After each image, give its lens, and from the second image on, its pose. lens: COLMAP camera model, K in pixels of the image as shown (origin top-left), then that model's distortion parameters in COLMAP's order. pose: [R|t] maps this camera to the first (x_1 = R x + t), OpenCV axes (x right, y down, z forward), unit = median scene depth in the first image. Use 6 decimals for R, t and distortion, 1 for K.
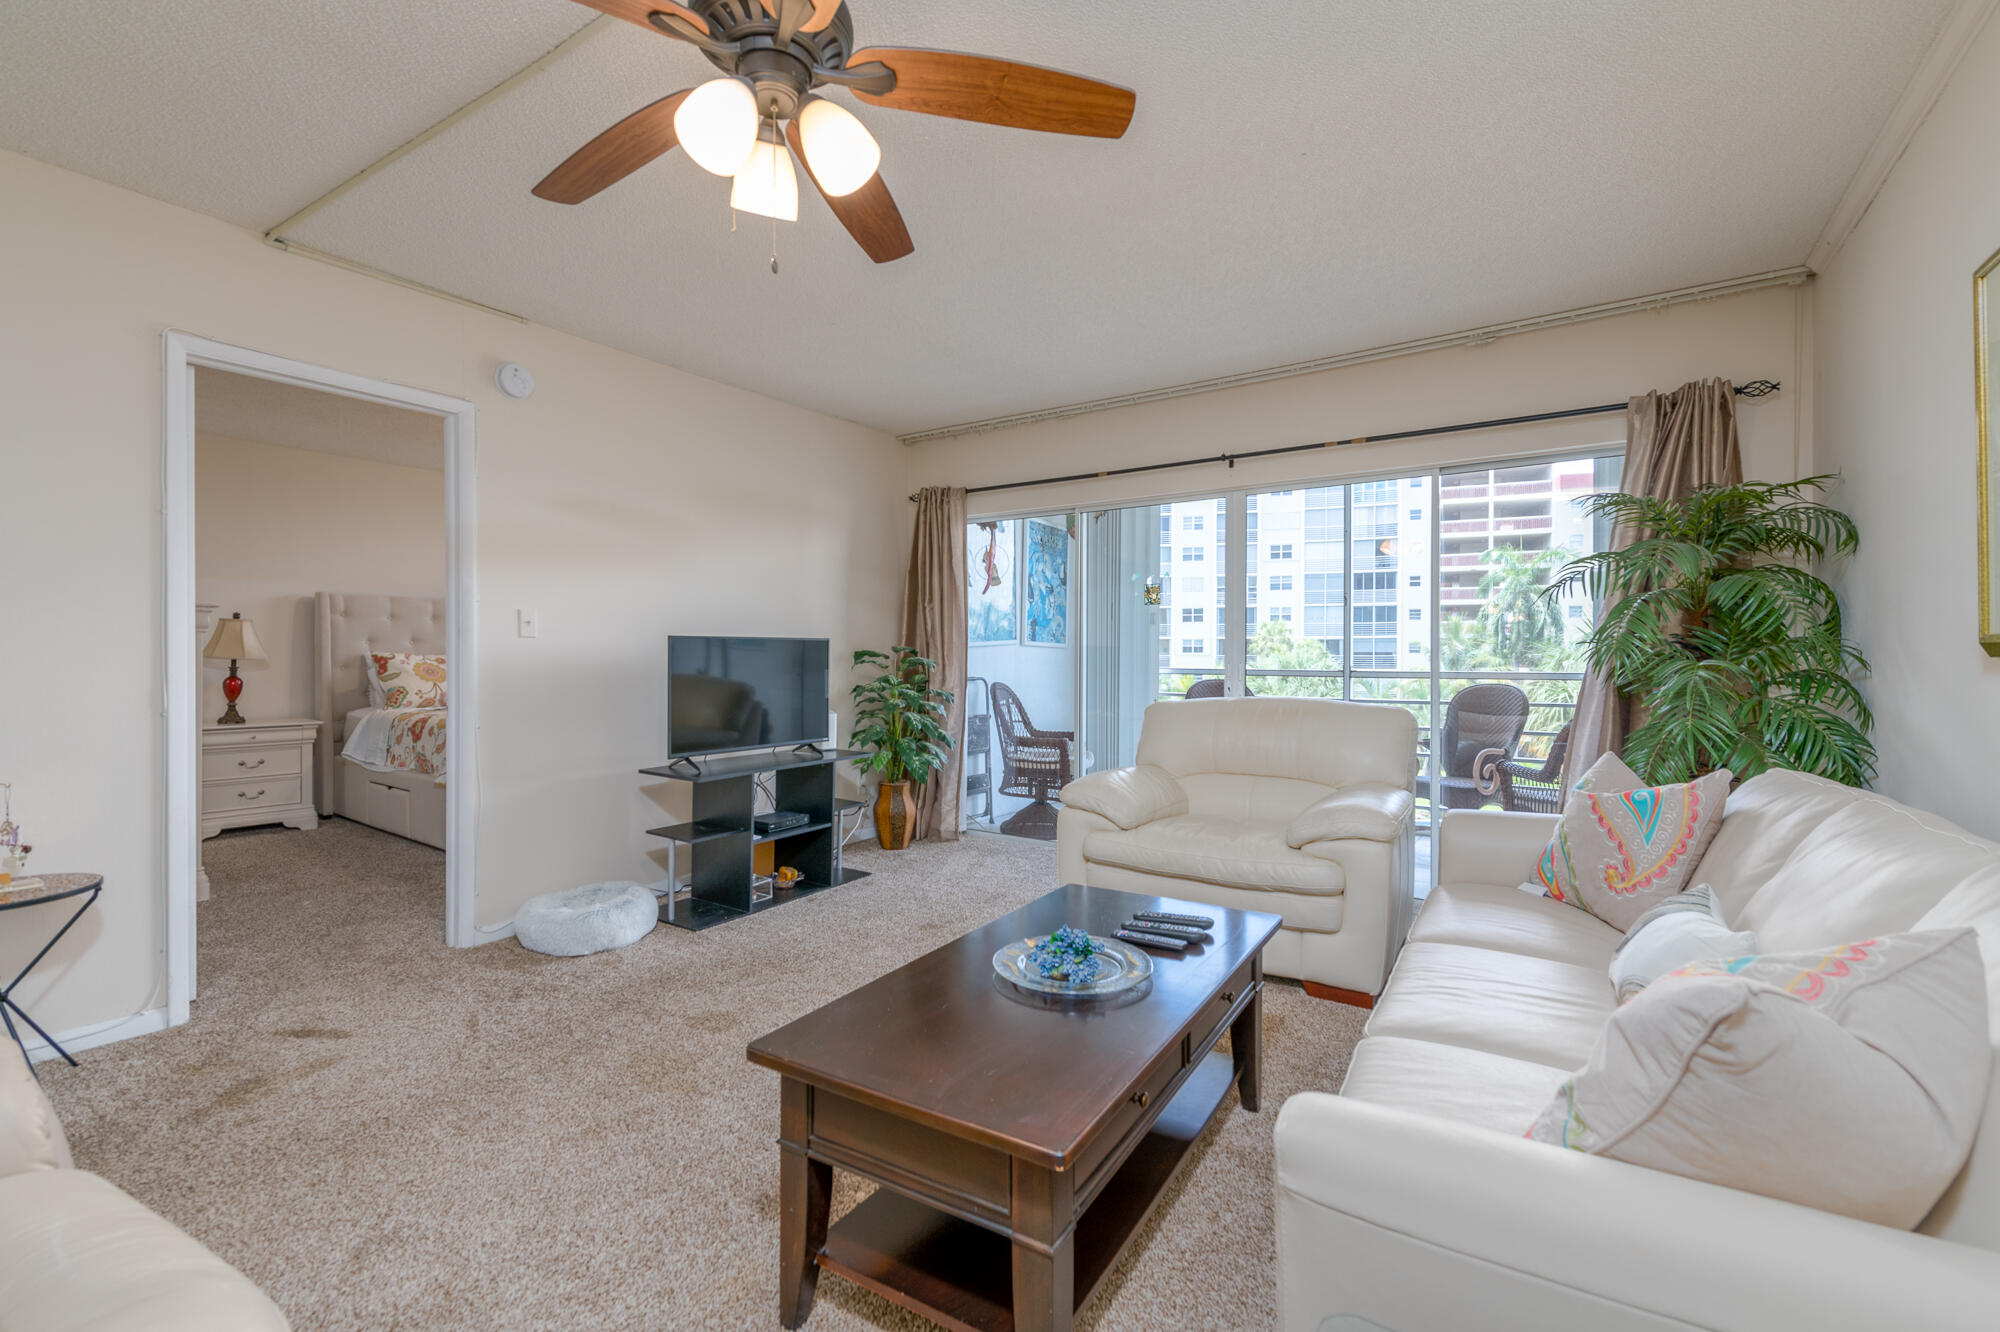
lens RADIAL K [[851.5, 0, 1000.0], [0, 851.5, 666.0], [0, 0, 1]] dist [0.003867, -0.000179]
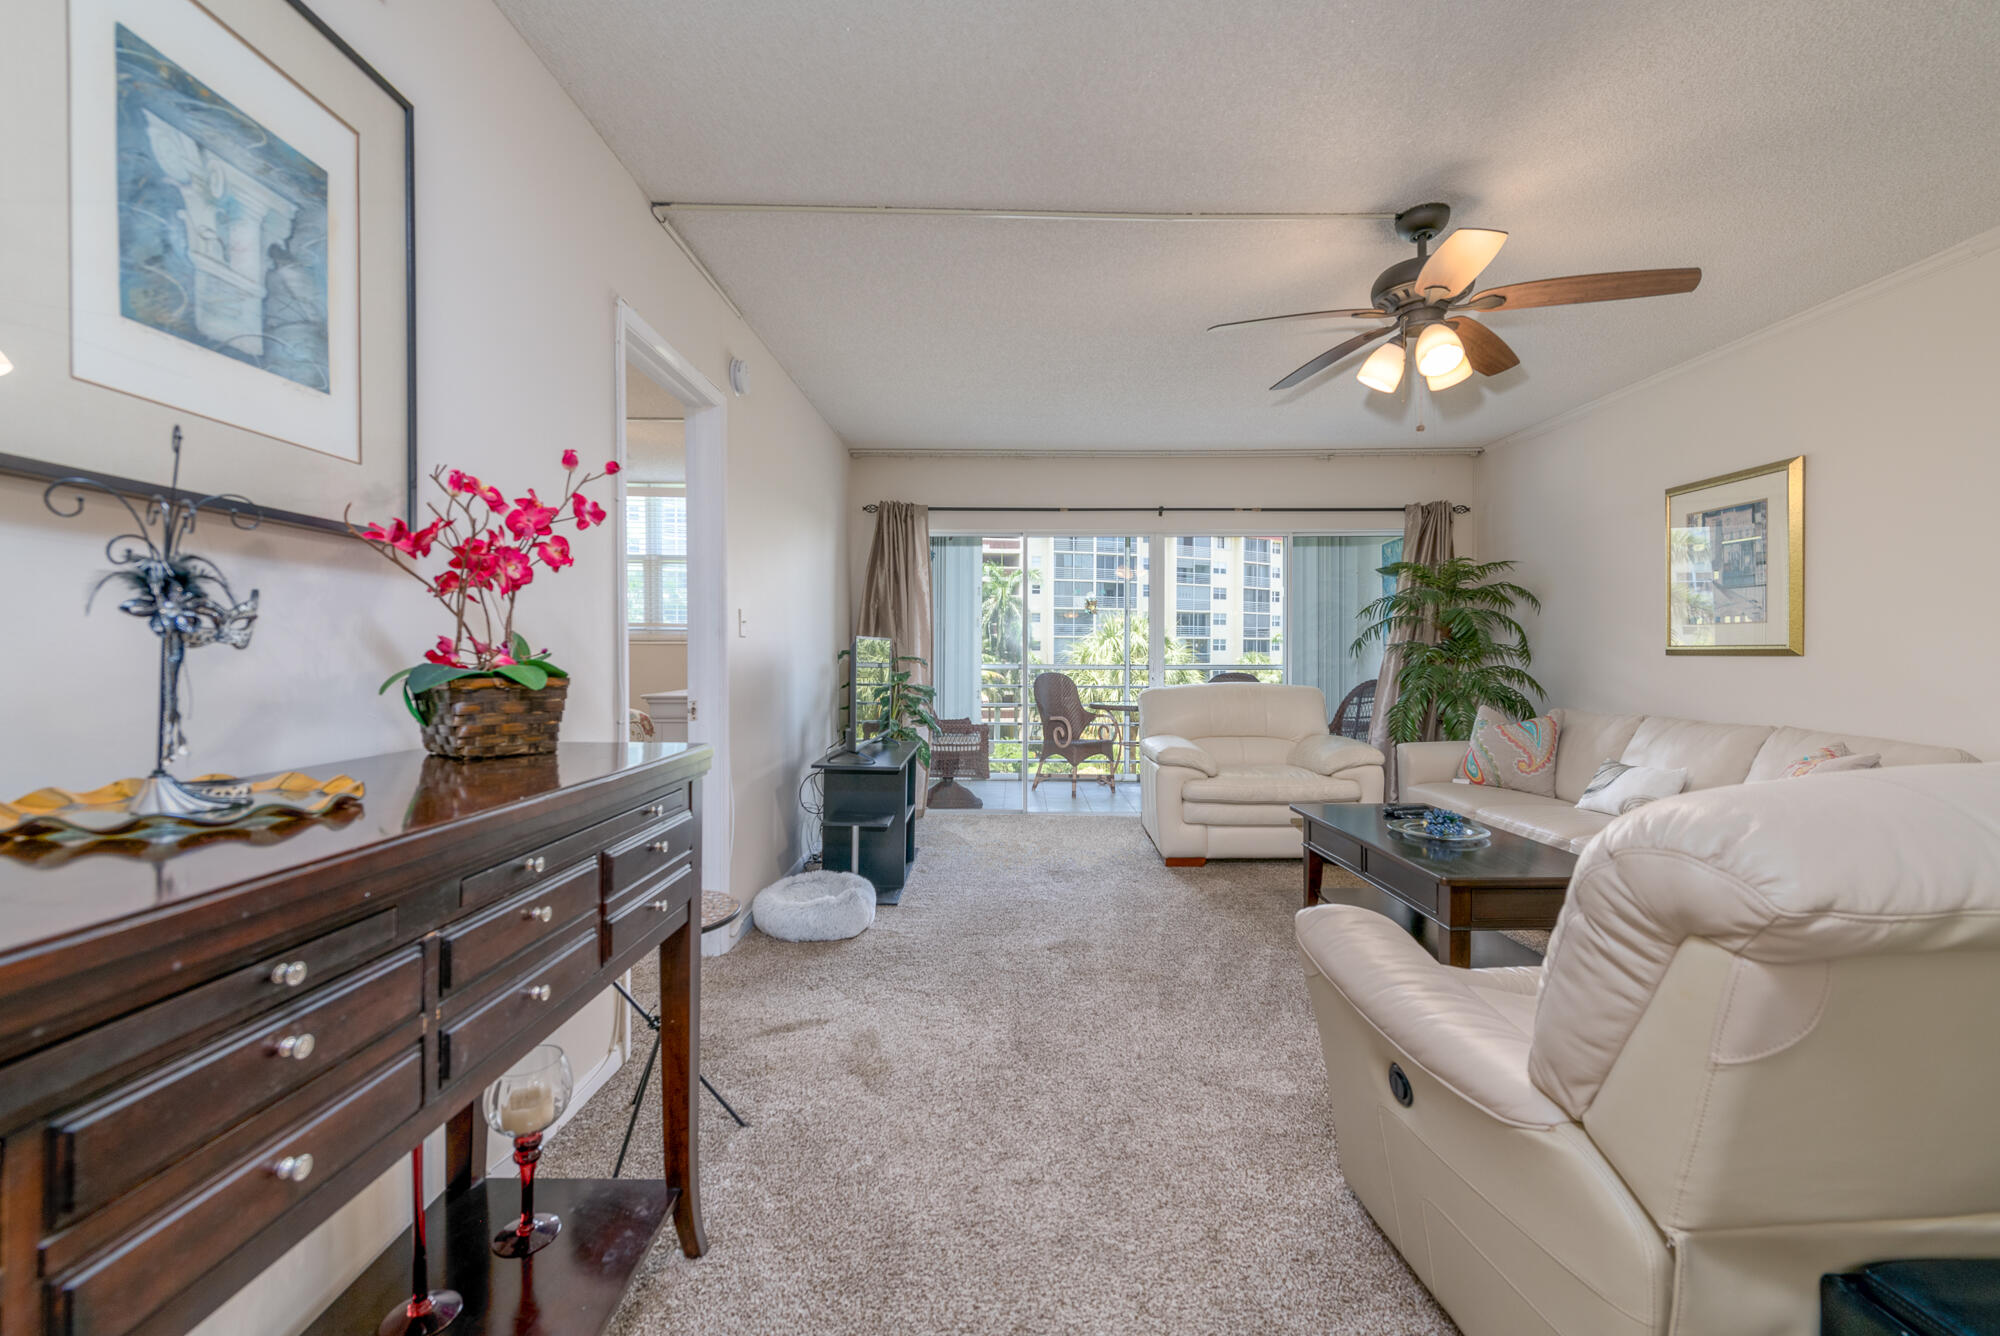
lens RADIAL K [[833.4, 0, 1000.0], [0, 833.4, 668.0], [0, 0, 1]] dist [-0.002041, -0.000098]
pose [[0.841198, -0.011241, 0.540610, -0.934853], [0.007852, 0.999932, 0.008574, -0.004646], [-0.540670, -0.002967, 0.841230, 0.023845]]
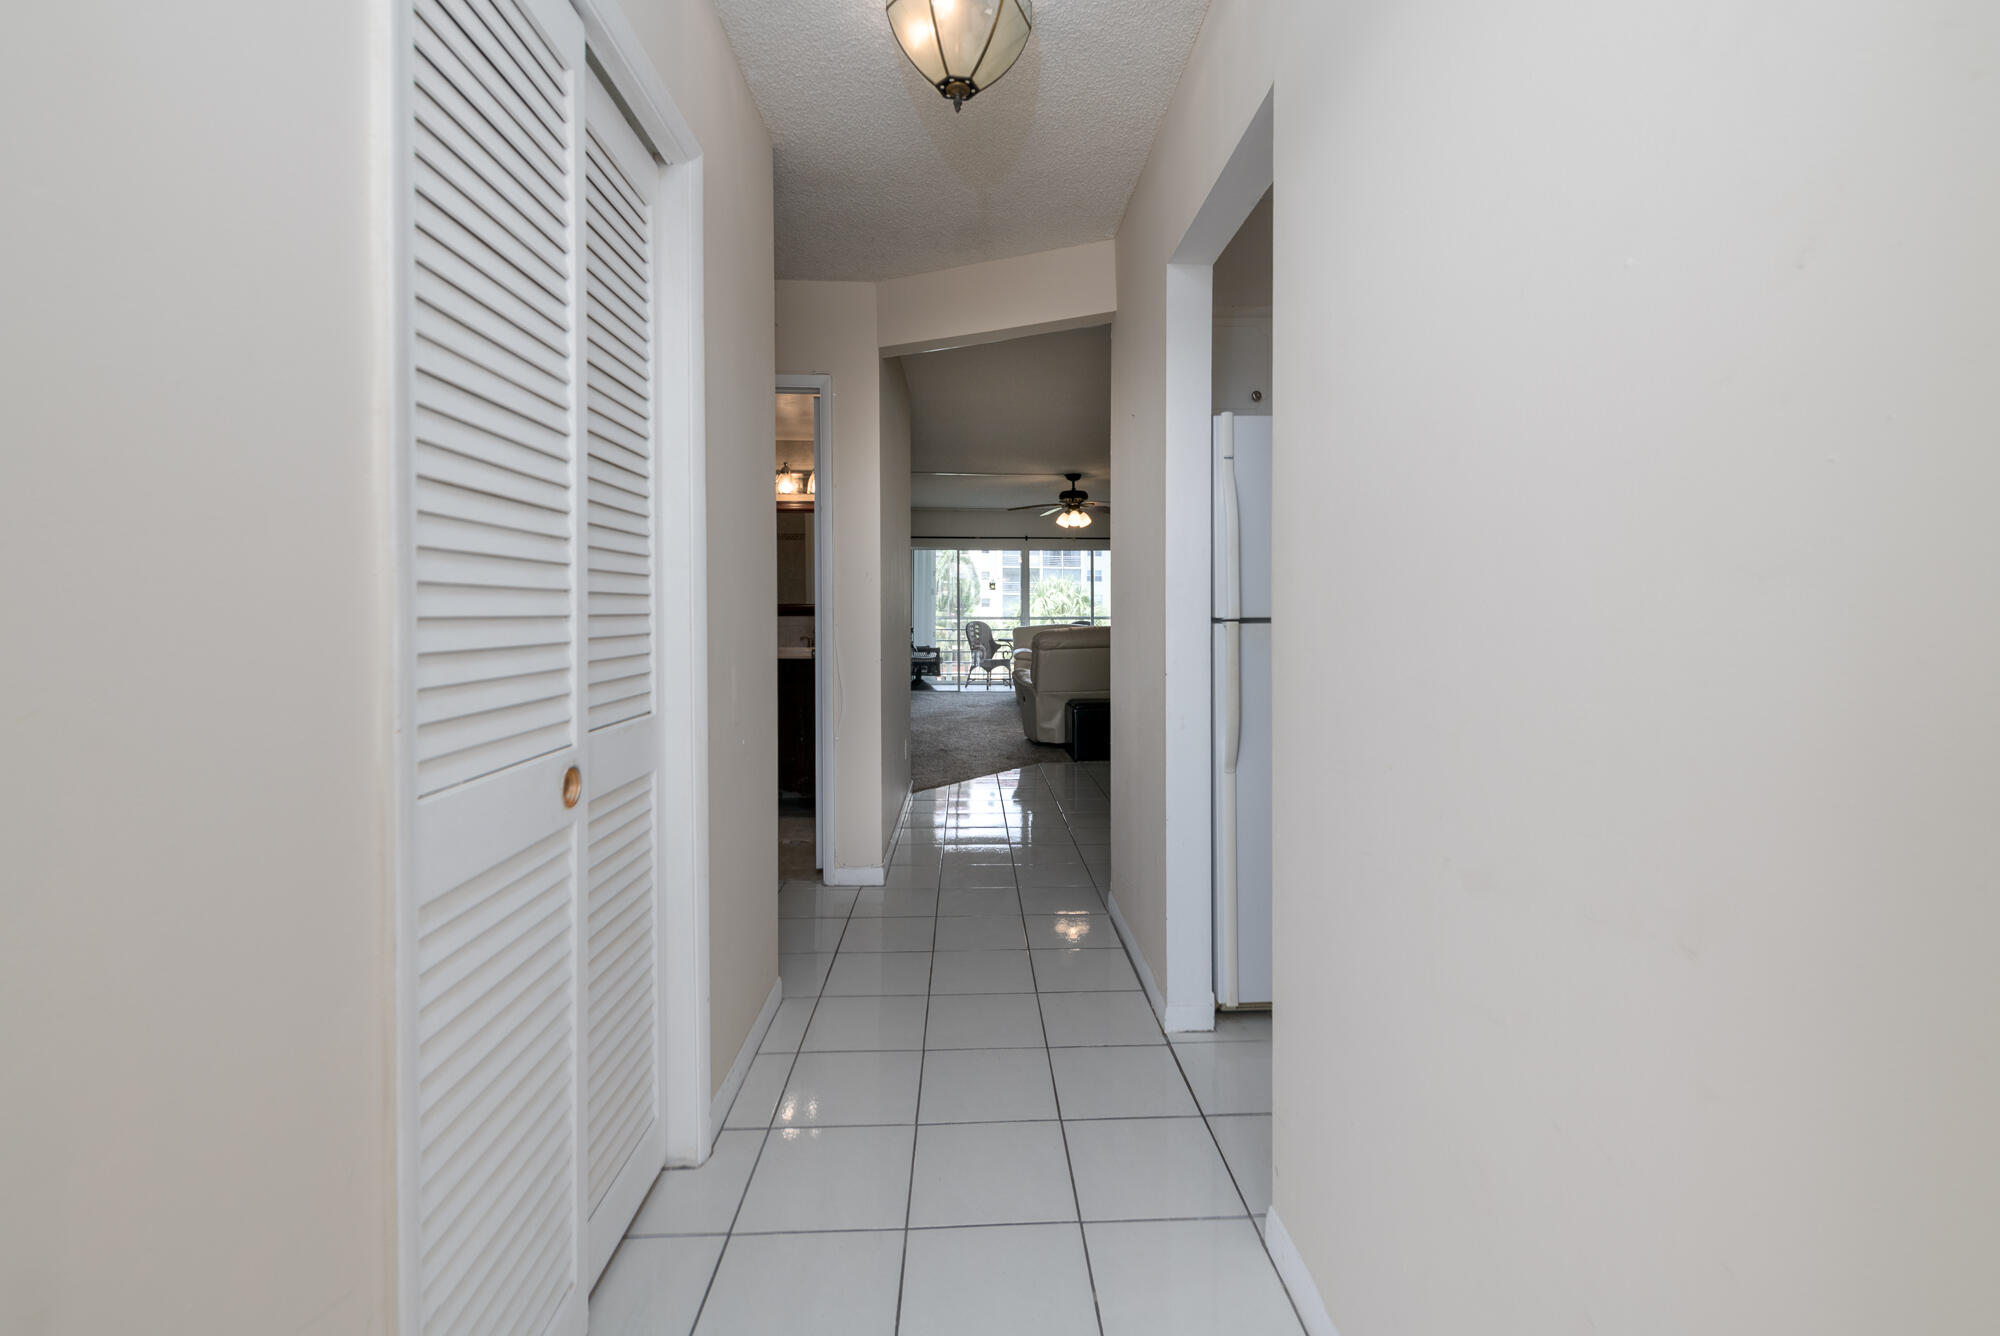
lens RADIAL K [[885.2, 0, 999.6], [0, 885.2, 623.7], [0, 0, 1]] dist [0.000941, -0.000044]
pose [[0.810979, -0.016310, 0.584849, -2.005052], [0.015263, 0.999861, 0.006720, 0.013645], [-0.584877, 0.003477, 0.811115, -1.688897]]
